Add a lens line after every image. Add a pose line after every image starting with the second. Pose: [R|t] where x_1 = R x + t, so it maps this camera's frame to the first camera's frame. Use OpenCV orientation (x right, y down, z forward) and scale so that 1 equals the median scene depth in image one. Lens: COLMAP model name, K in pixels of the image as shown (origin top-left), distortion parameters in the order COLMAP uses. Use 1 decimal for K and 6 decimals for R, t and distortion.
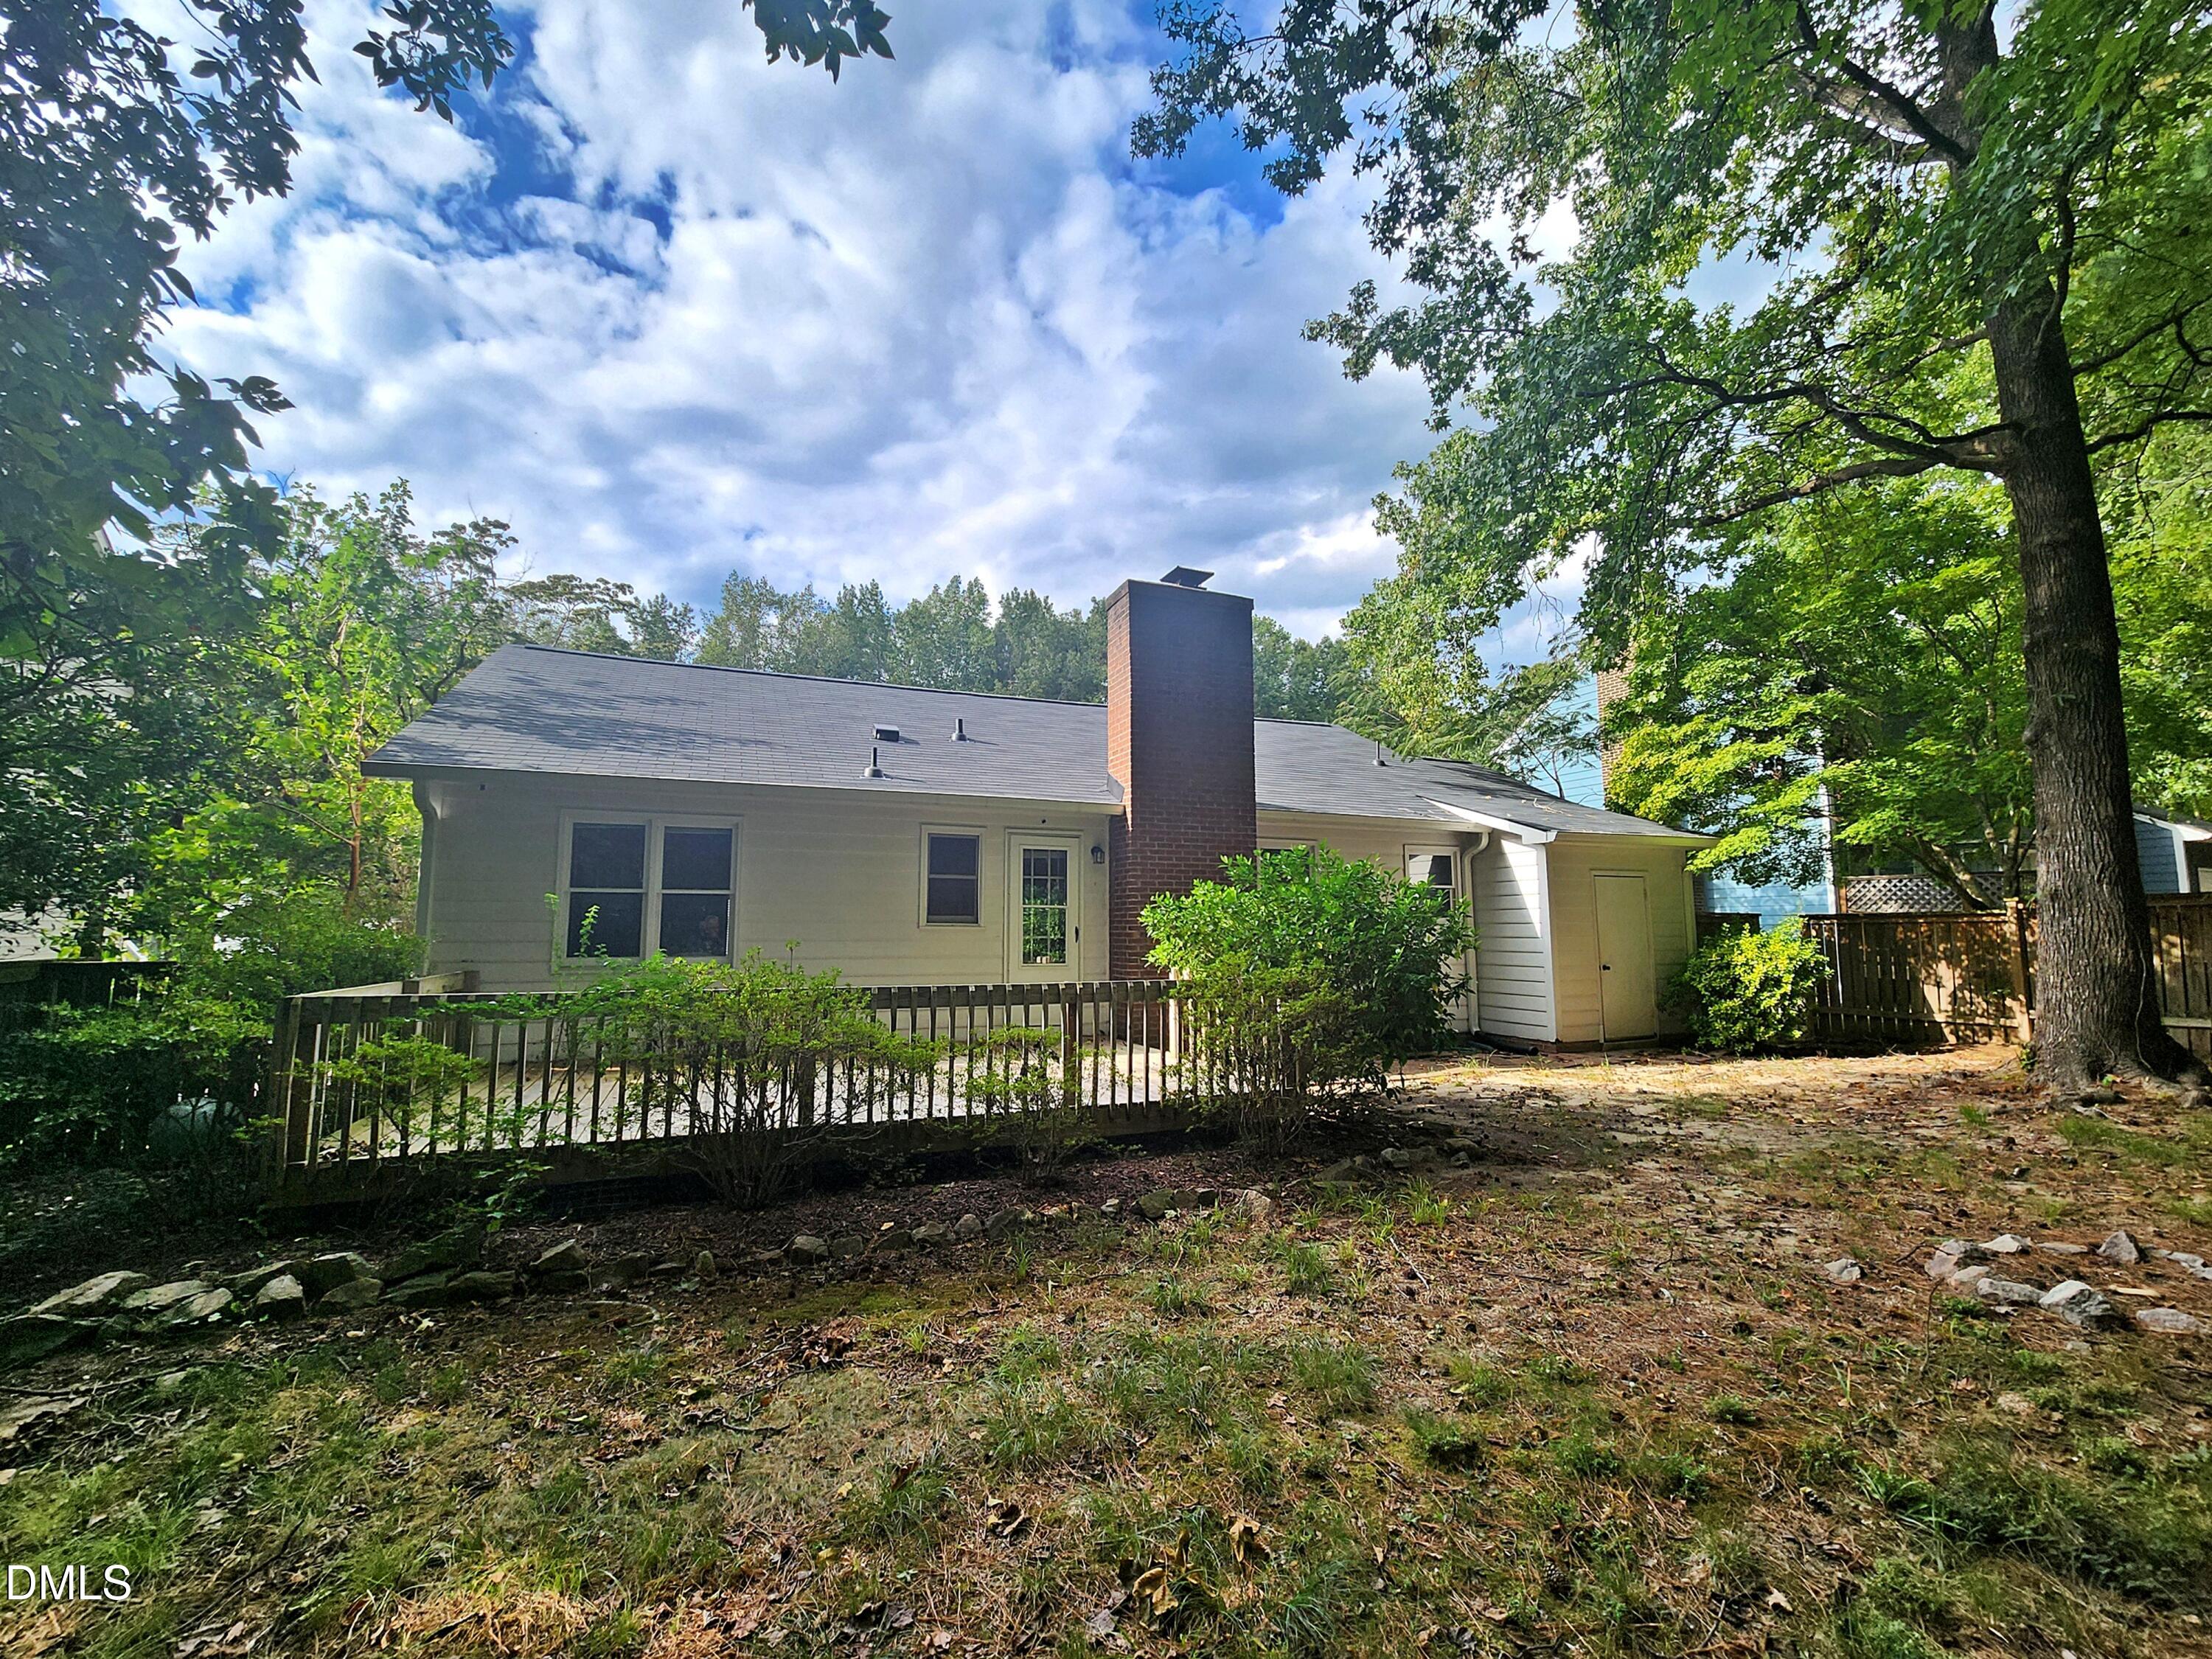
lens RADIAL K [[909.5, 0, 1073.8], [0, 909.5, 827.8], [0, 0, 1]] dist [0.002086, 0.000086]
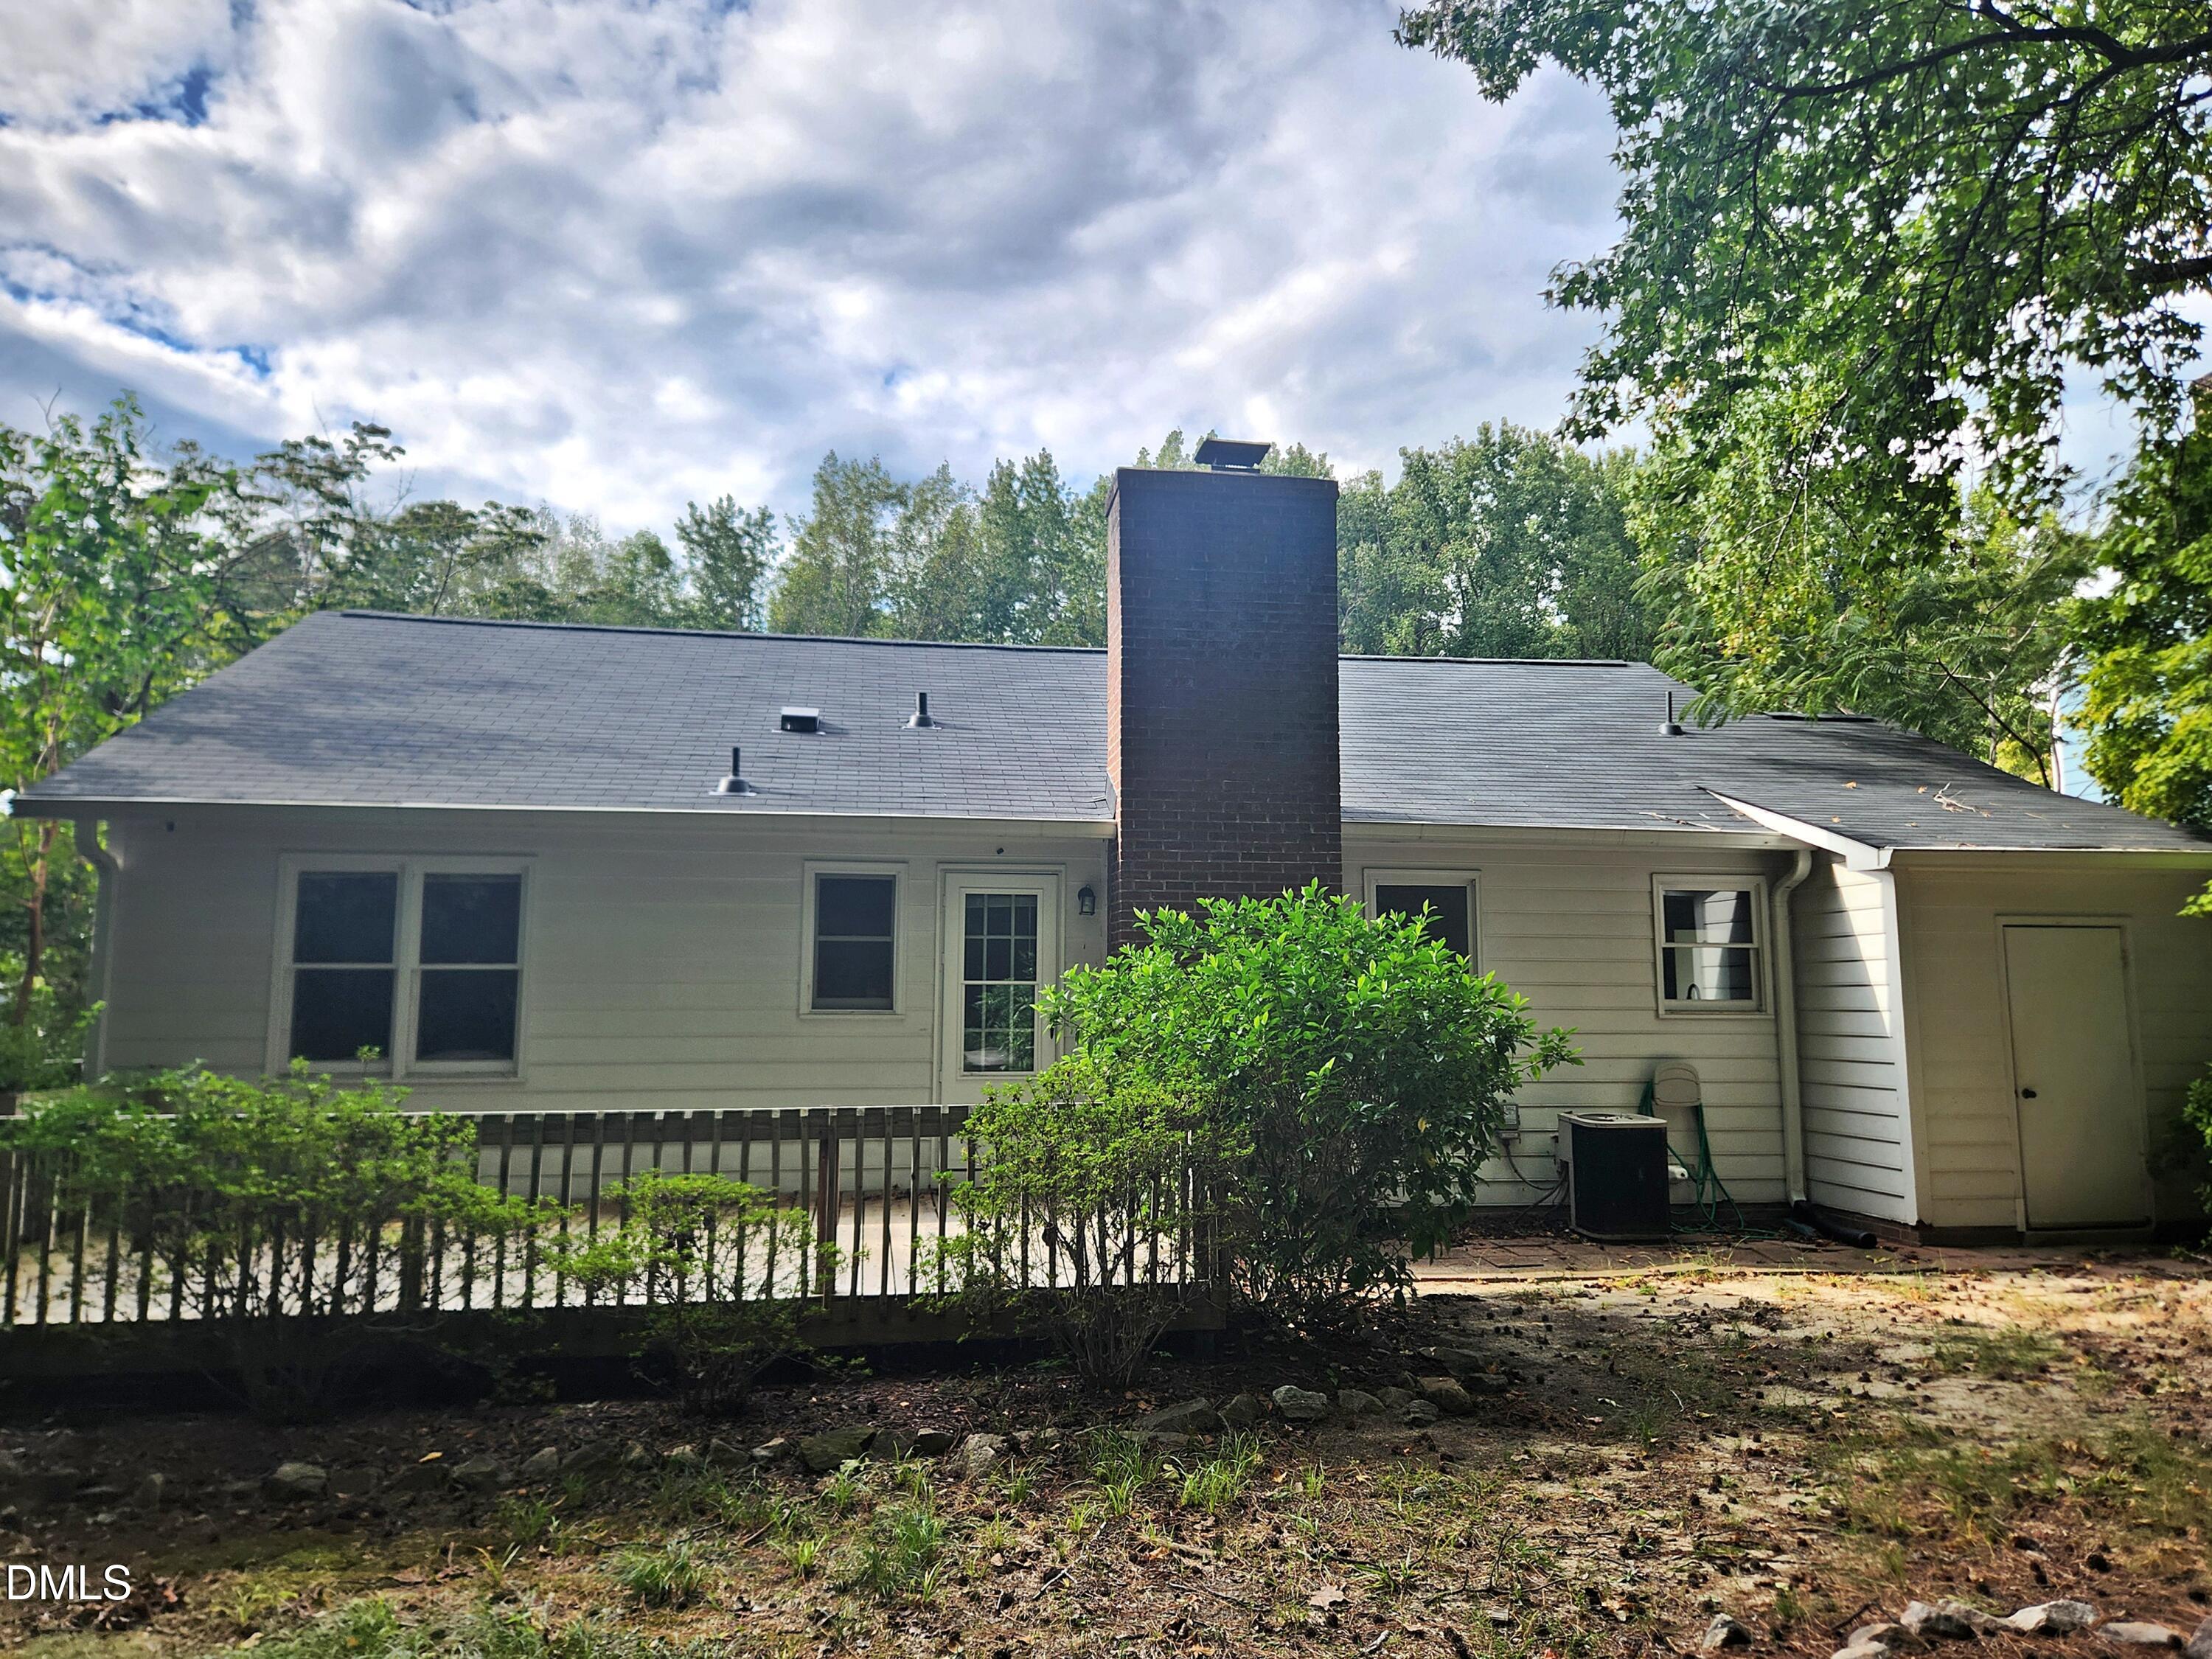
lens RADIAL K [[1504.2, 0, 1106.0], [0, 1504.2, 829.5], [0, 0, 1]] dist [0.078455, -0.061843]
pose [[0.975378, -0.023580, -0.219274, 0.279347], [0.023640, 0.999718, -0.002351, -0.018258], [0.219267, -0.002891, 0.975661, -0.026287]]
